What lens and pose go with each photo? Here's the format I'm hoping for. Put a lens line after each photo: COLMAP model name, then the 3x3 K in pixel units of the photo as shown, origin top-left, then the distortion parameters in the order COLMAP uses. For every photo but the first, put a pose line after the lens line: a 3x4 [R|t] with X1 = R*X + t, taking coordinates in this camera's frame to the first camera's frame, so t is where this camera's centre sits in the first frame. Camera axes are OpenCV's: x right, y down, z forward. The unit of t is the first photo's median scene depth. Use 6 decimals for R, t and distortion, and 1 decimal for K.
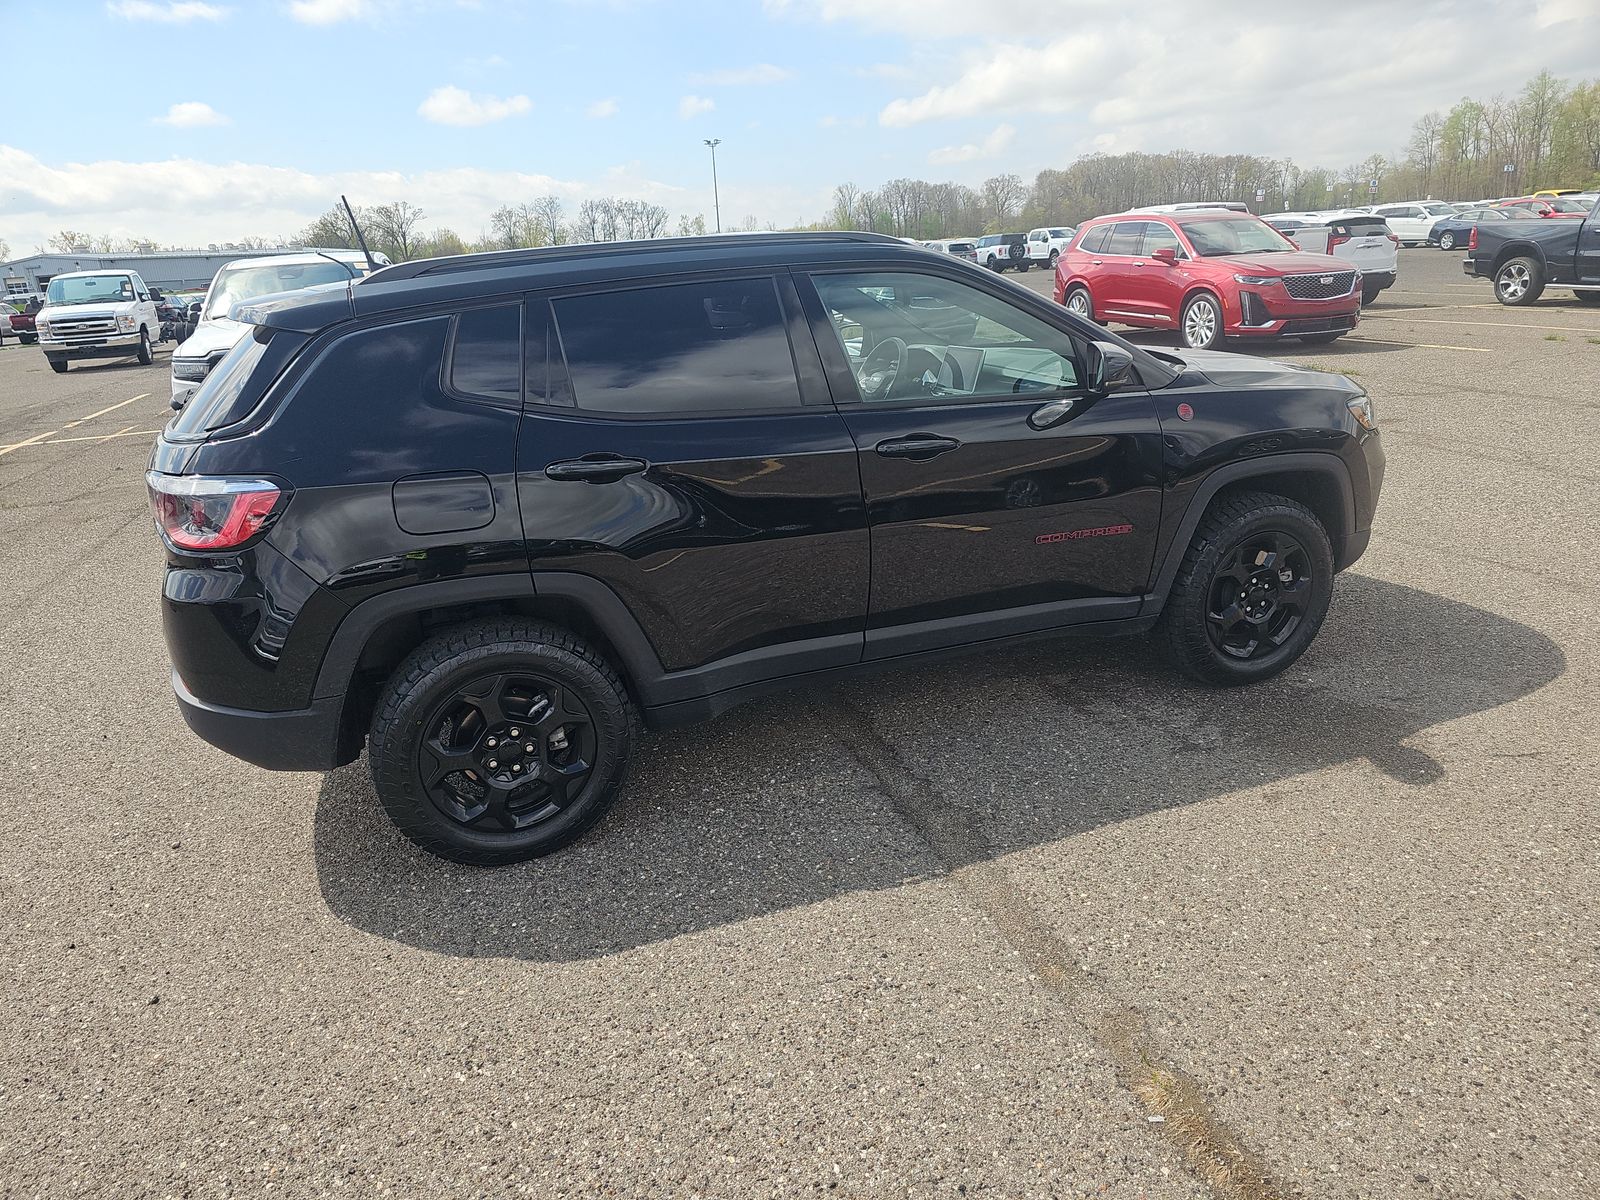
lens RADIAL K [[1070.9, 0, 800.0], [0, 1070.9, 600.0], [0, 0, 1]] dist [0.023486, -0.023943]
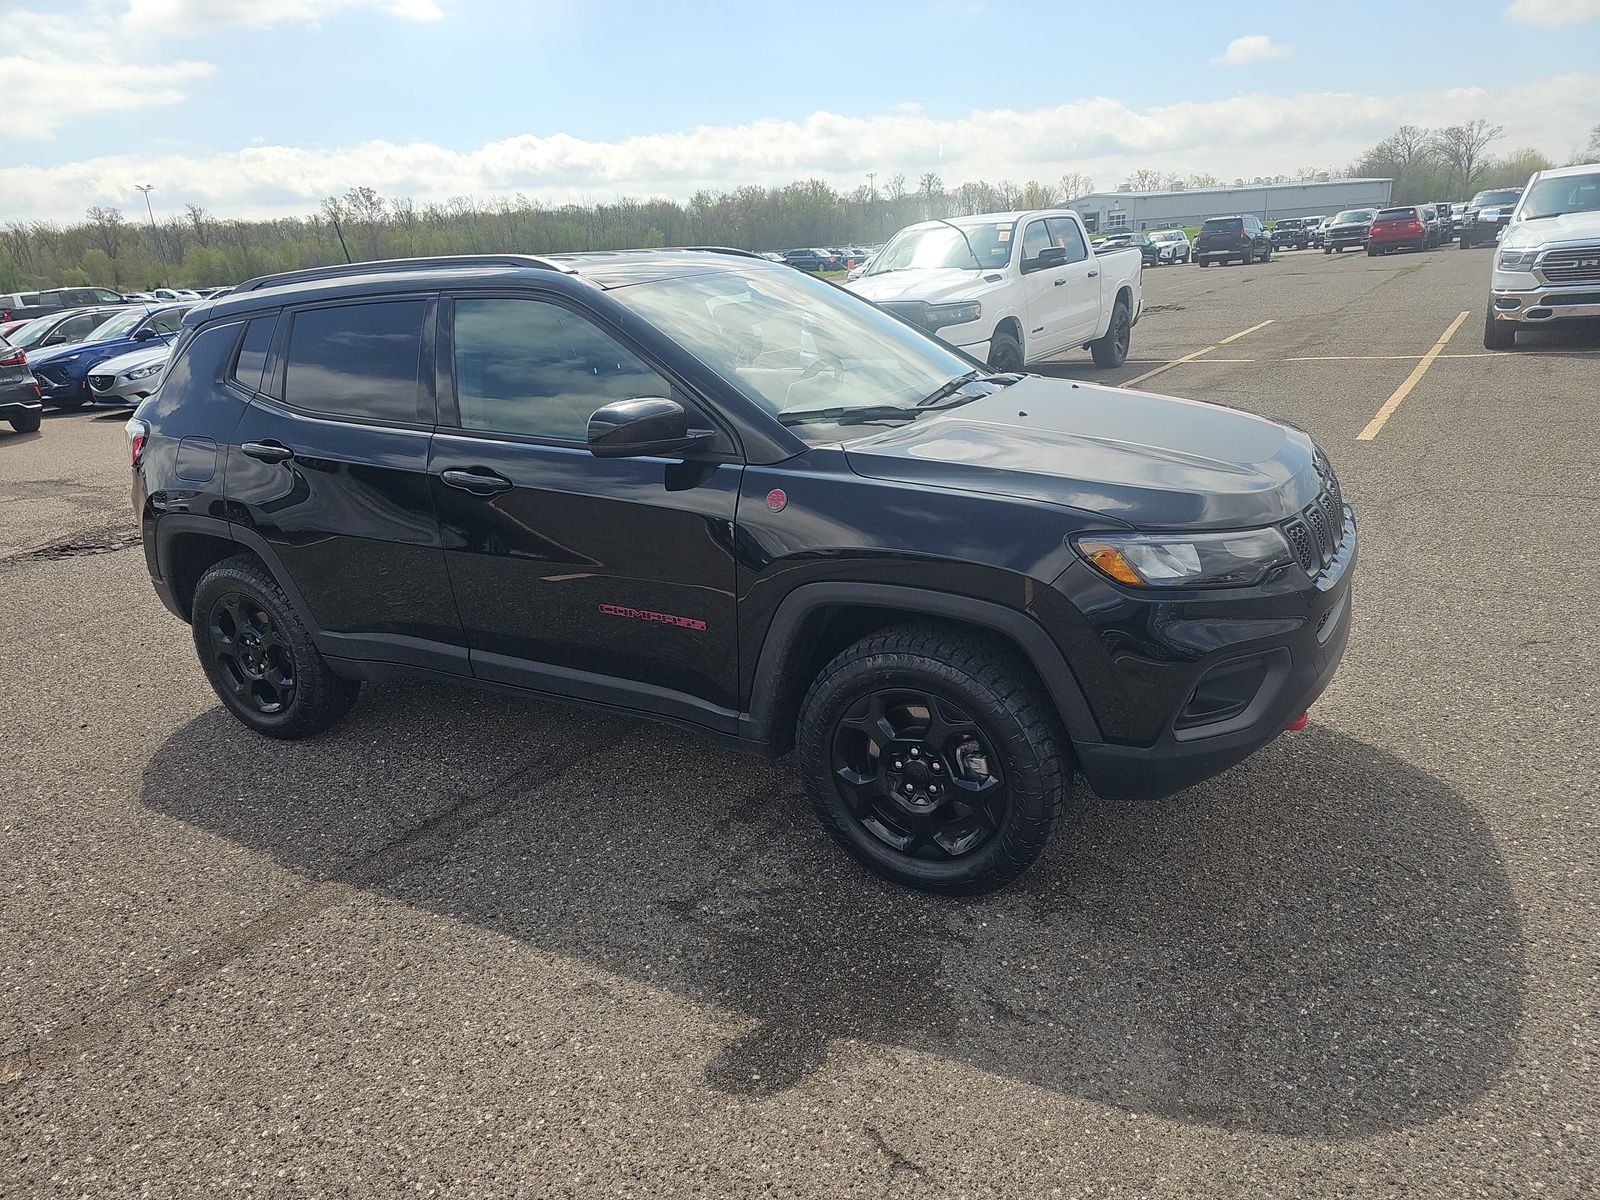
lens RADIAL K [[1085.5, 0, 800.0], [0, 1085.5, 600.0], [0, 0, 1]] dist [0.004348, -0.000769]
pose [[0.639999, 0.248612, -0.727044, 0.304356], [-0.207919, 0.966943, 0.147620, -0.071005], [0.739710, 0.056689, 0.670534, 0.162840]]
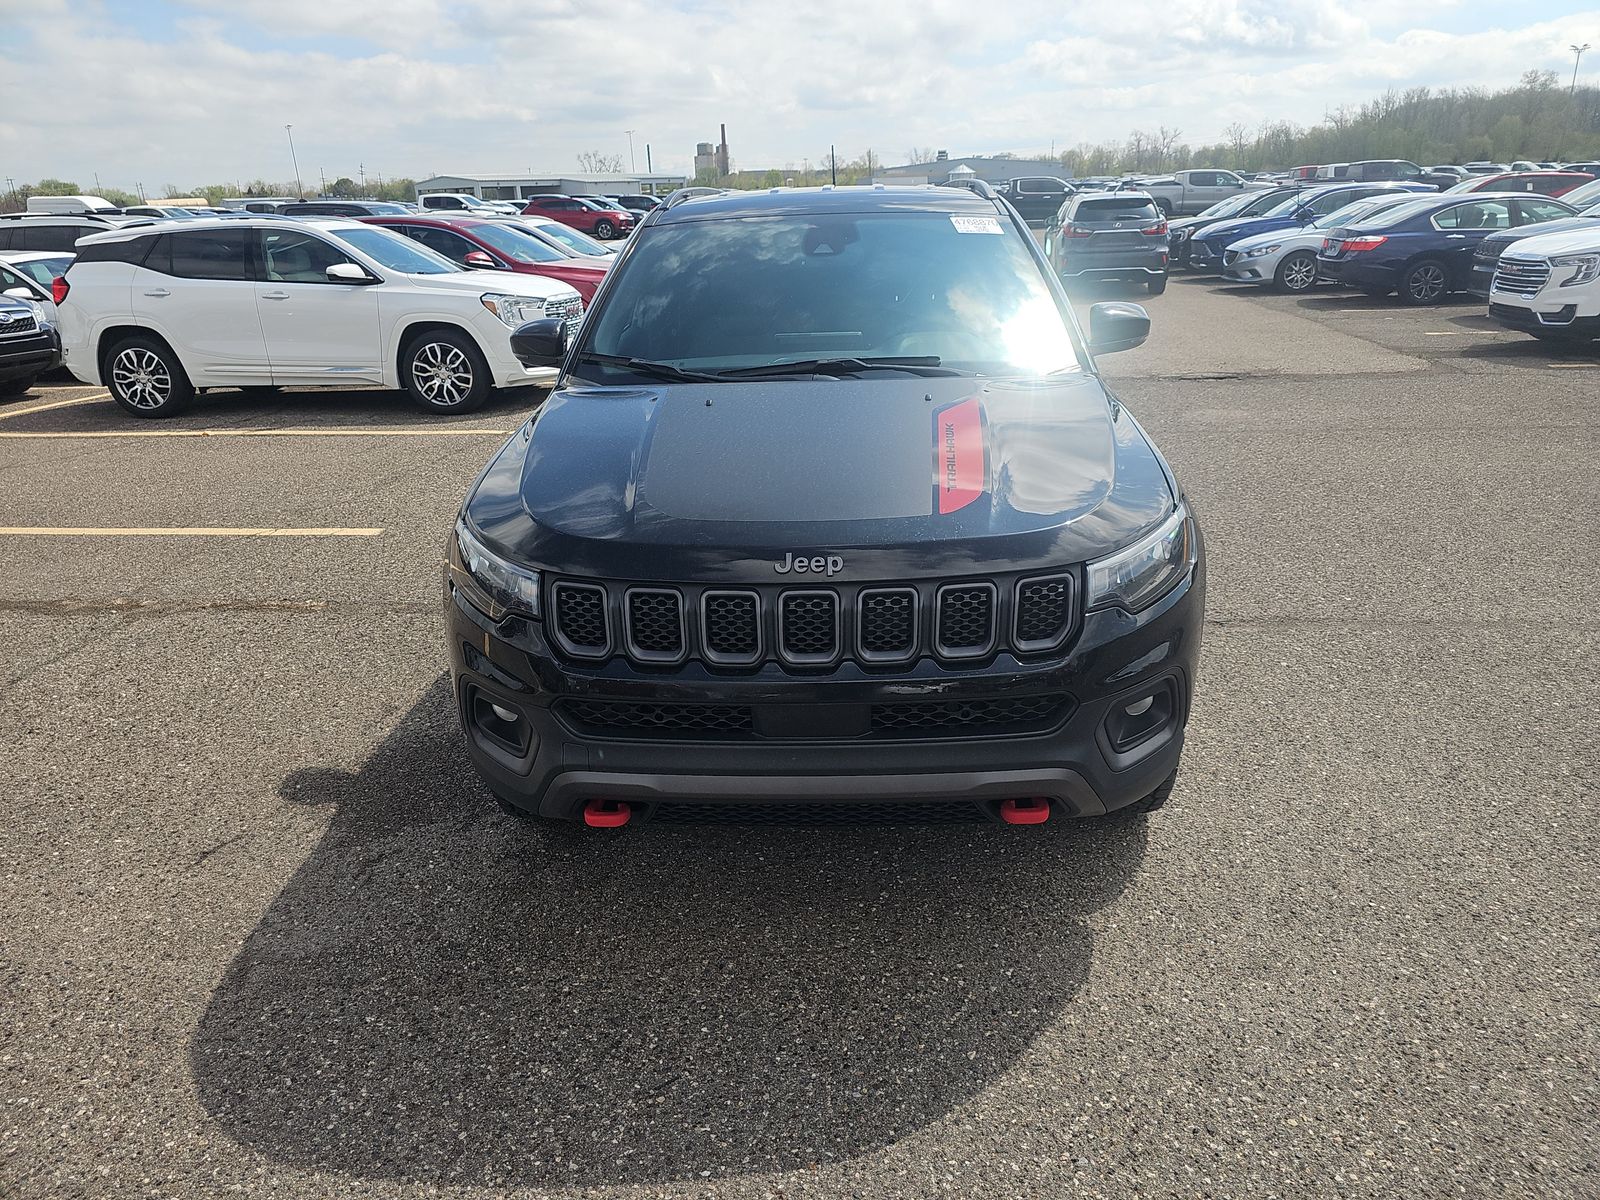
lens RADIAL K [[1070.9, 0, 800.0], [0, 1070.9, 600.0], [0, 0, 1]] dist [0.023486, -0.023943]
pose [[-0.415489, 0.388288, -0.822558, 0.341235], [-0.241354, 0.824832, 0.511274, -0.182114], [0.876993, 0.410956, -0.248994, 0.474984]]
